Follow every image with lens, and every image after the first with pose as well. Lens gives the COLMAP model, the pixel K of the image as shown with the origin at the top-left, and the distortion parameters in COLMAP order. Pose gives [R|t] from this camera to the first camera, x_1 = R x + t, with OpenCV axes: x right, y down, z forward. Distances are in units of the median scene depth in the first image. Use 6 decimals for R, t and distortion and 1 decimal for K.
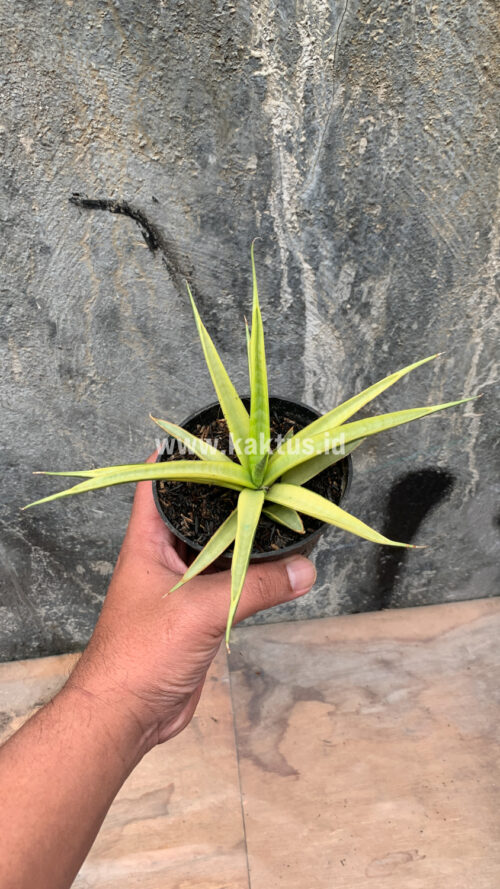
lens RADIAL K [[680.4, 0, 249.3], [0, 680.4, 448.2], [0, 0, 1]] dist [0.003913, -0.004177]
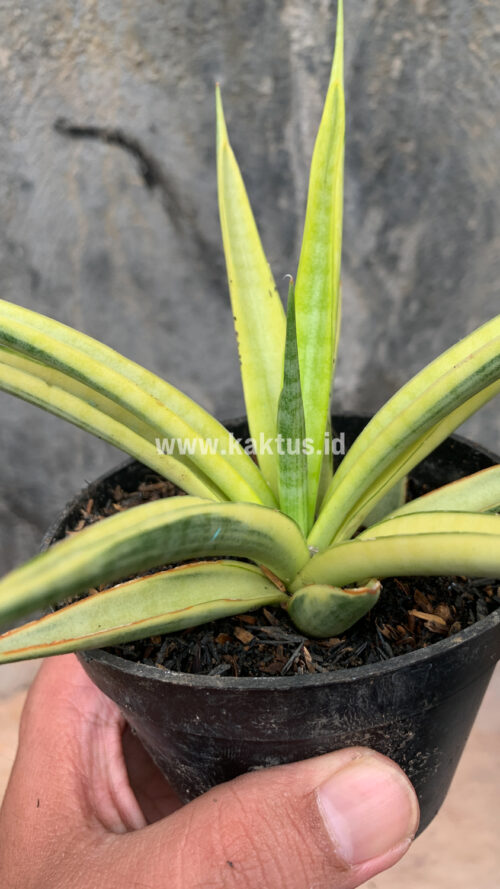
lens RADIAL K [[654.8, 0, 248.3], [0, 654.8, 422.3], [0, 0, 1]] dist [-0.075326, 0.080984]
pose [[0.999717, 0.020539, -0.011967, -0.000421], [-0.020429, 0.999749, 0.009227, -0.003148], [0.012153, -0.008980, 0.999886, 0.173872]]
